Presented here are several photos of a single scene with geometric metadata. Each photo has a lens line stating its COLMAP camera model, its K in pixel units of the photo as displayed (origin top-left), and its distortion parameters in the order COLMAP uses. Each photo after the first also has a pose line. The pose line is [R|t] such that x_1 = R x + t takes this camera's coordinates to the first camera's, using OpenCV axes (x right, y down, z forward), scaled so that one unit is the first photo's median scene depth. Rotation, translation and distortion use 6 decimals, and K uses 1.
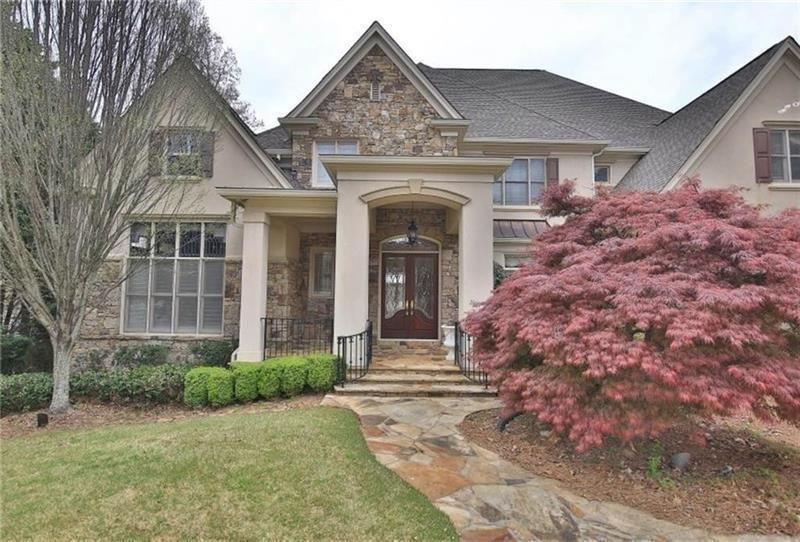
lens RADIAL K [[376.3, 0, 400.0], [0, 376.3, 271.0], [0, 0, 1]] dist [-0.001378, -0.000171]
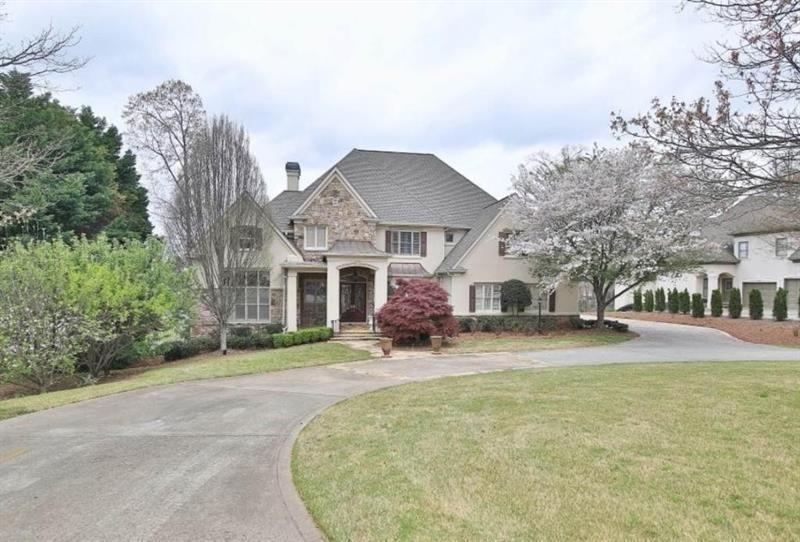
lens RADIAL K [[515.3, 0, 400.0], [0, 515.3, 271.0], [0, 0, 1]] dist [0.000529, -0.000135]
pose [[0.984311, 0.000653, 0.176438, -0.281258], [-0.010565, 0.998417, 0.055246, -0.345004], [-0.176123, -0.056244, 0.982760, -2.371221]]
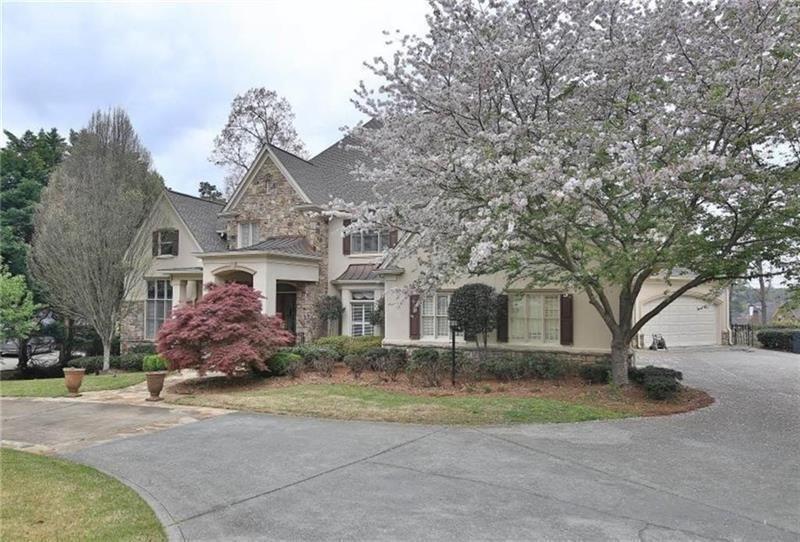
lens RADIAL K [[515.3, 0, 400.0], [0, 515.3, 271.0], [0, 0, 1]] dist [0.000529, -0.000135]
pose [[0.908921, -0.030425, -0.415858, 1.718642], [0.030834, 0.999508, -0.005734, -0.141582], [0.415828, -0.007610, 0.909412, -0.935920]]
